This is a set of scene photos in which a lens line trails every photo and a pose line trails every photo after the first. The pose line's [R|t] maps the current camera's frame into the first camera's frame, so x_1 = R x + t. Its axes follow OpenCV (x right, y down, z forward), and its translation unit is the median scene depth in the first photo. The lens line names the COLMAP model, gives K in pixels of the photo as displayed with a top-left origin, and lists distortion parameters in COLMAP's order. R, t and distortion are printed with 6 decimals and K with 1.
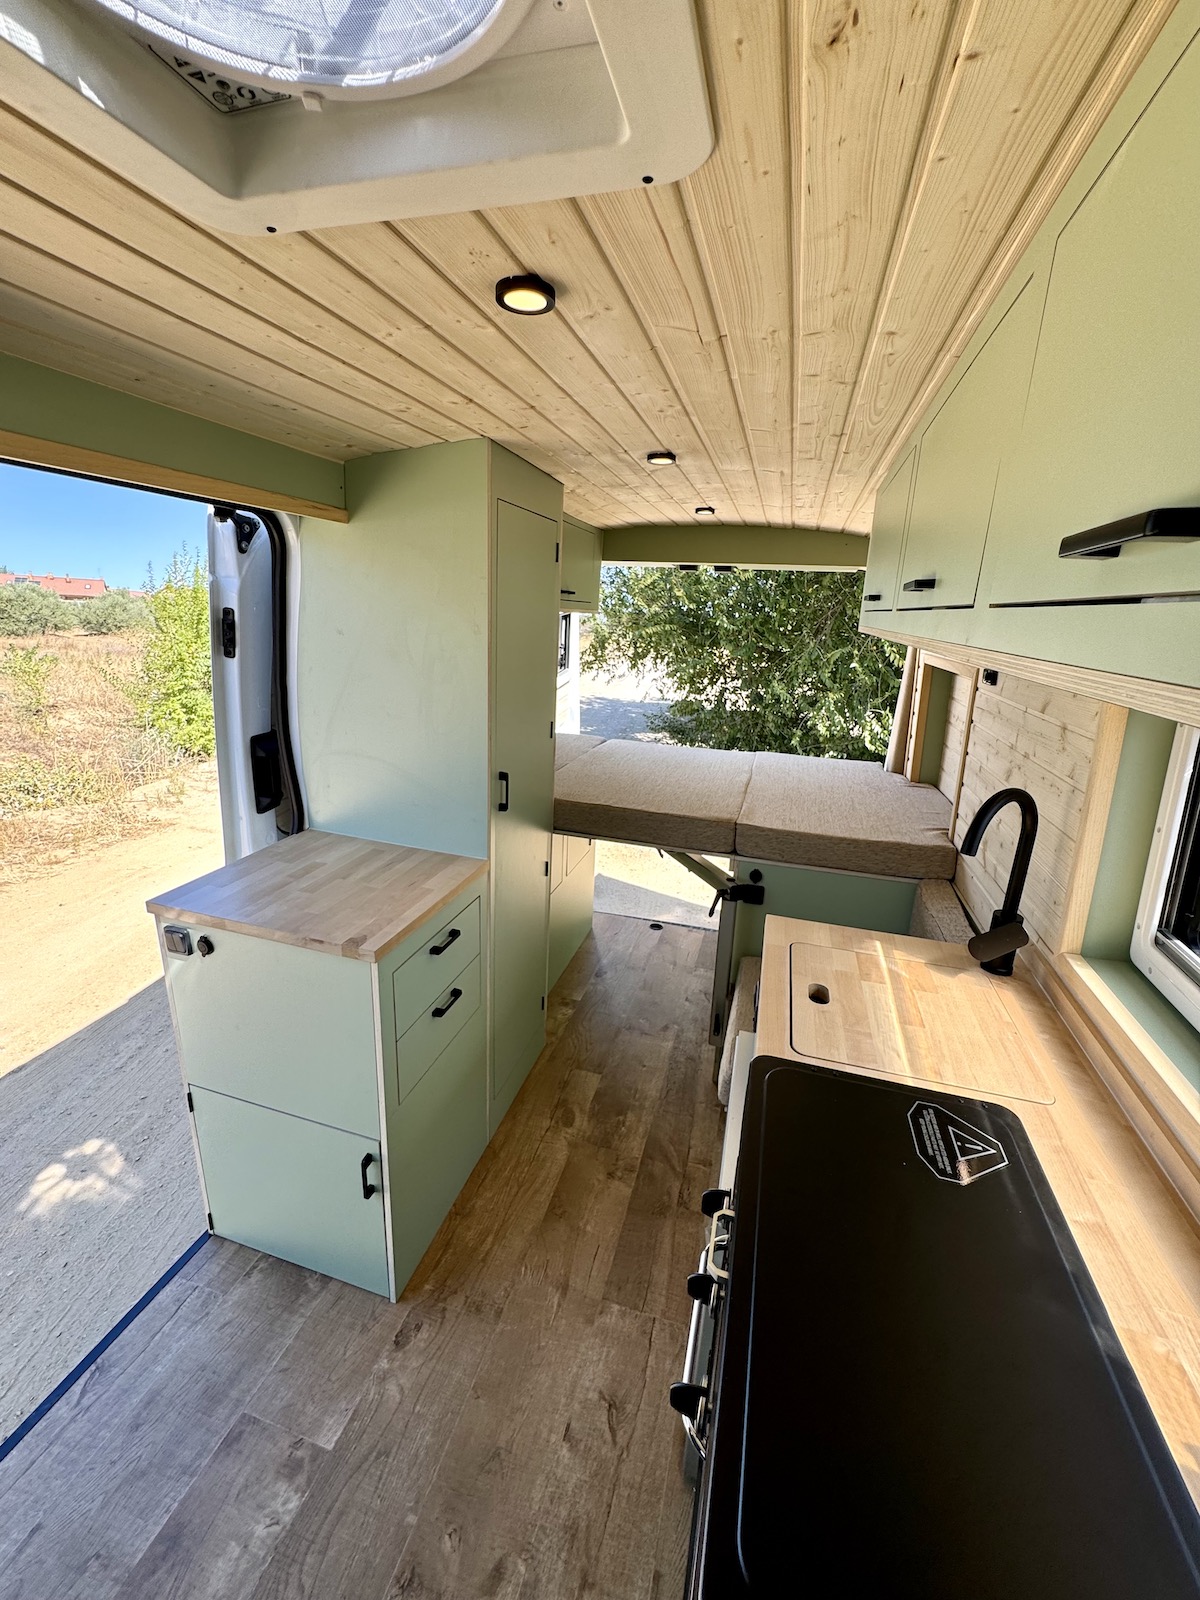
lens RADIAL K [[643.6, 0, 584.2], [0, 643.6, 799.5], [0, 0, 1]] dist [-0.003312, 0.001107]
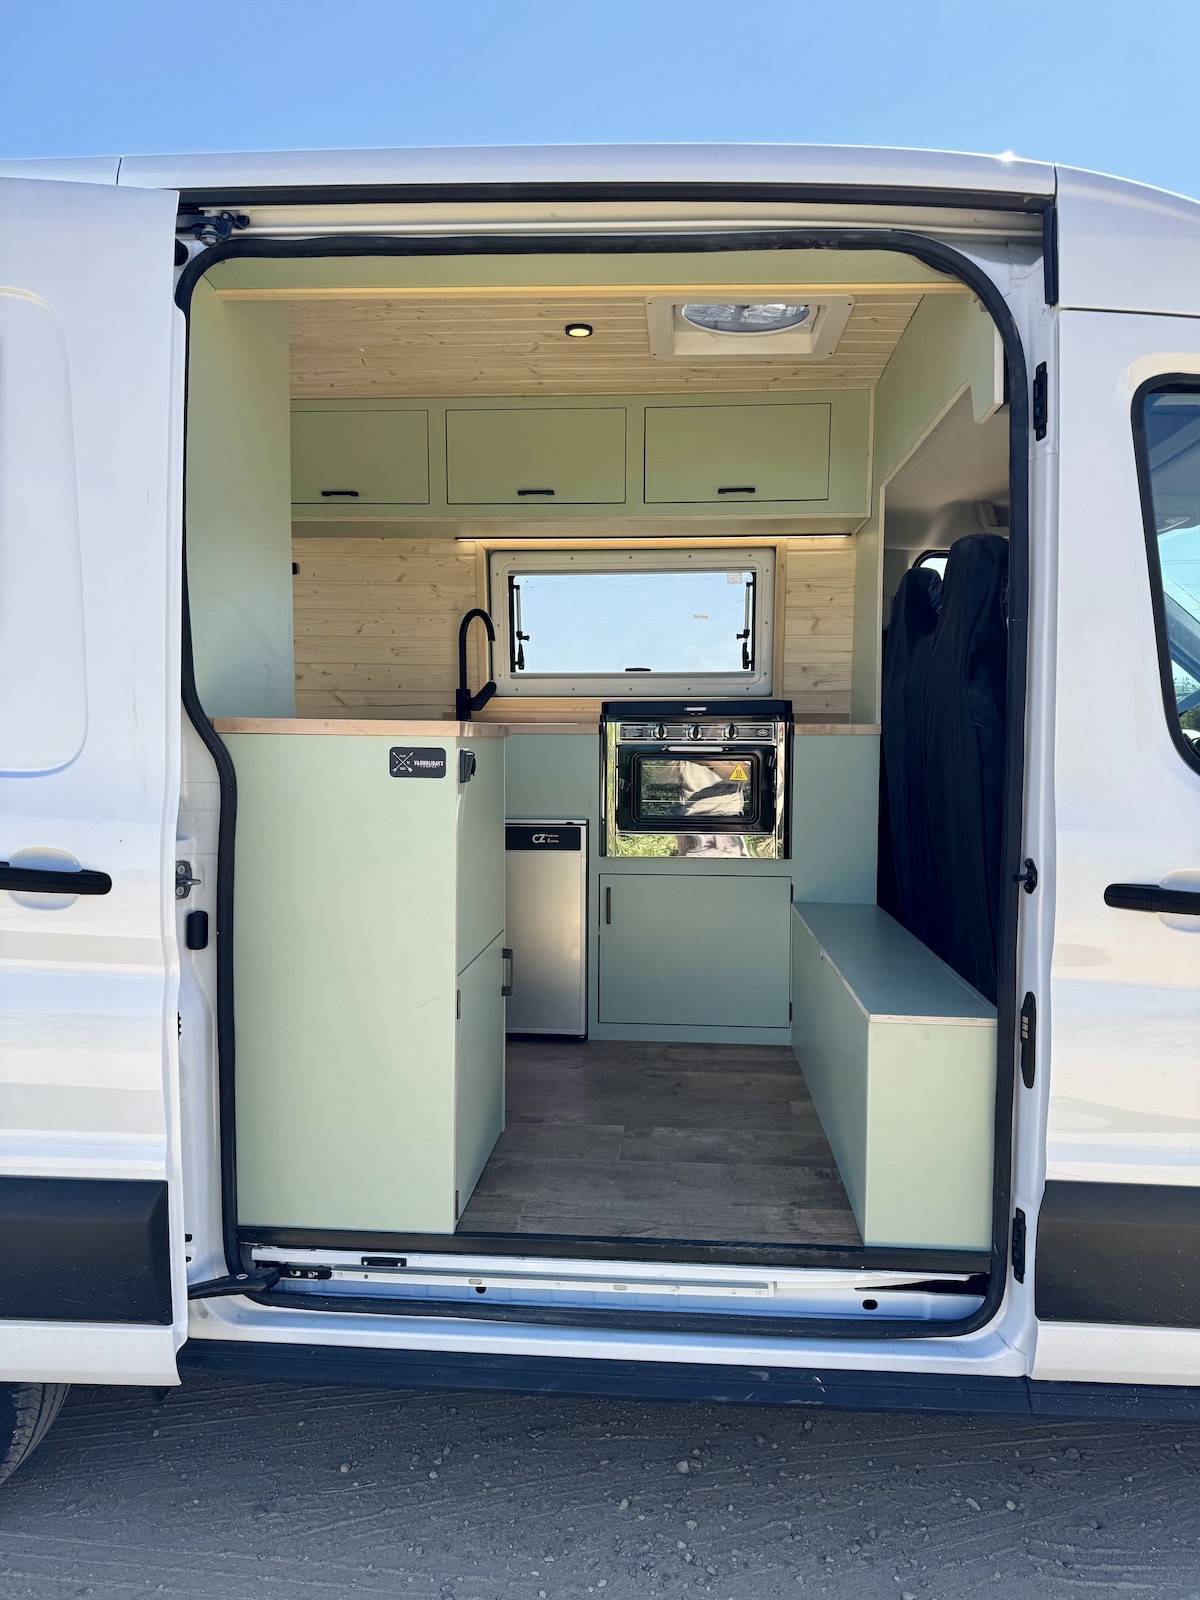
lens RADIAL K [[1189.4, 0, 612.9], [0, 1189.4, 827.0], [0, 0, 1]] dist [0.119589, -0.004974]
pose [[-0.225696, -0.114034, 0.967501, -2.492259], [0.269669, 0.947006, 0.174525, 0.074070], [-0.936131, 0.300294, -0.182984, 1.251045]]
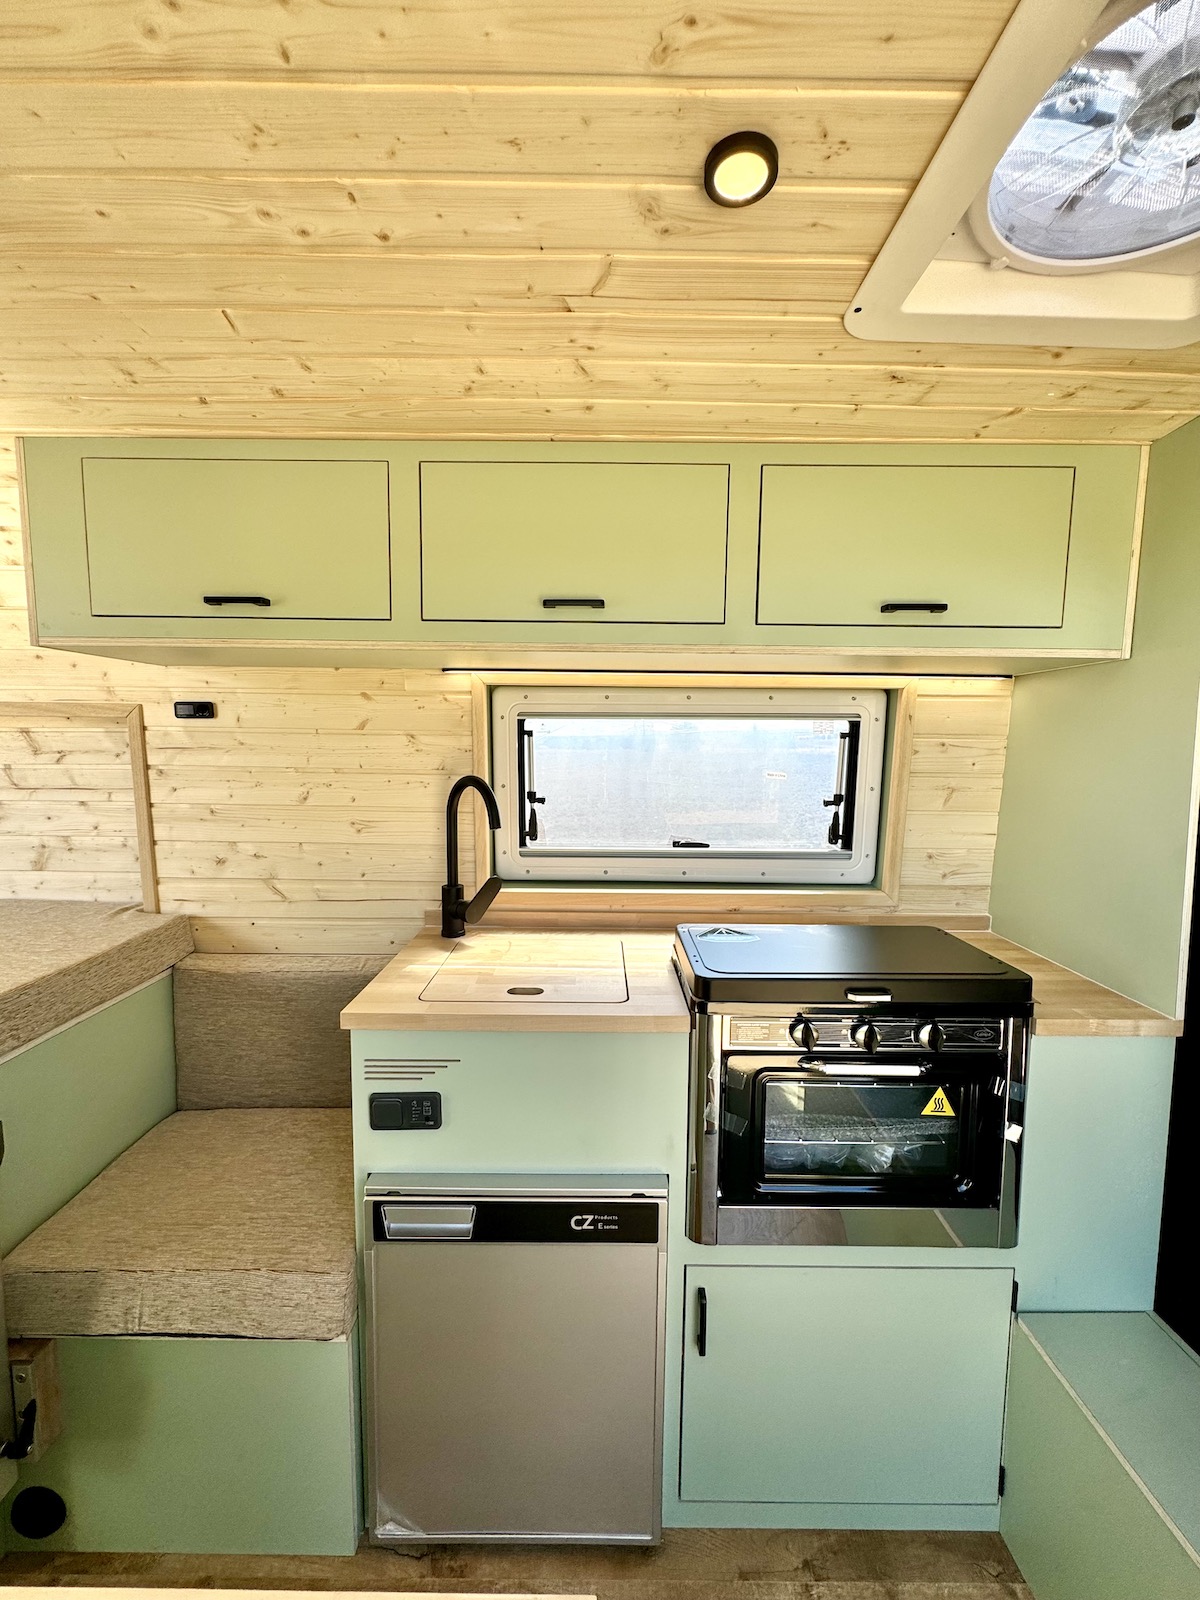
lens RADIAL K [[643.6, 0, 603.2], [0, 643.6, 800.5], [0, 0, 1]] dist [-0.003312, 0.001107]
pose [[-0.296884, -0.117367, 0.947673, -0.526442], [0.254944, 0.946653, 0.197109, -0.131854], [-0.920252, 0.300122, -0.251124, 0.936350]]
